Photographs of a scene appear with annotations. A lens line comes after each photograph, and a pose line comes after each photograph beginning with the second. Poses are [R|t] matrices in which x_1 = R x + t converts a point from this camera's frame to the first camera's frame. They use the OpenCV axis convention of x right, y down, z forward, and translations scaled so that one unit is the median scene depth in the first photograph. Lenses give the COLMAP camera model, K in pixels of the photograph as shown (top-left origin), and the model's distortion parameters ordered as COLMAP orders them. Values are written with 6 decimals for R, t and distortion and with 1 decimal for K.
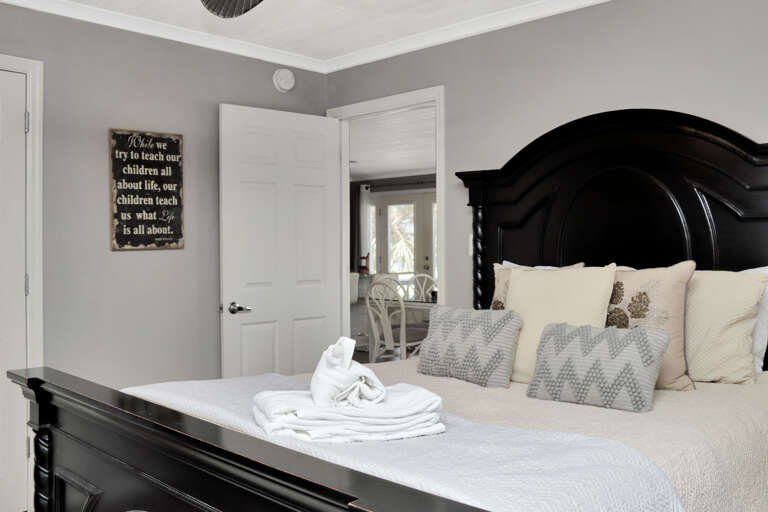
lens RADIAL K [[707.7, 0, 382.1], [0, 707.7, 255.5], [0, 0, 1]] dist [-0.032280, 0.000000]
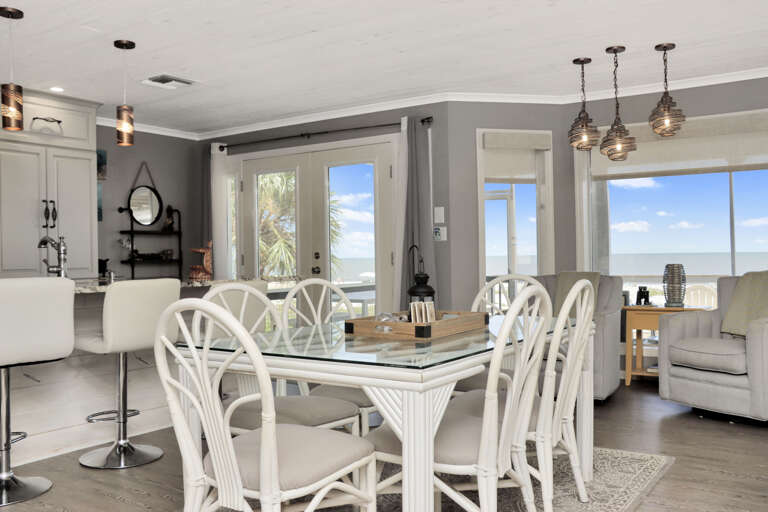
lens RADIAL K [[707.7, 0, 387.9], [0, 707.7, 257.3], [0, 0, 1]] dist [-0.032280, 0.000000]
pose [[0.984675, -0.002880, 0.174377, 0.055672], [0.004841, 0.999930, -0.010824, 0.039064], [-0.174334, 0.011502, 0.984619, 1.270535]]
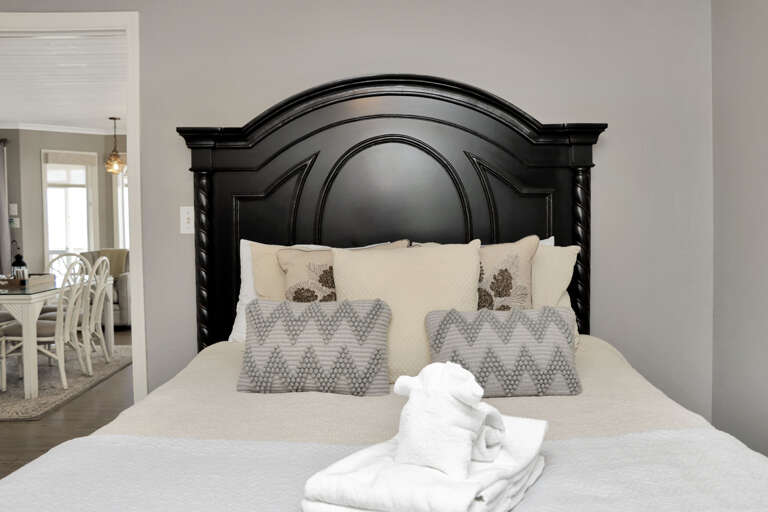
lens RADIAL K [[707.7, 0, 386.1], [0, 707.7, 249.6], [0, 0, 1]] dist [-0.032280, 0.000000]
pose [[0.717836, -0.032280, 0.695464, -0.289837], [0.013595, 0.999384, 0.032354, -0.005626], [-0.696080, -0.013770, 0.717832, 0.298611]]
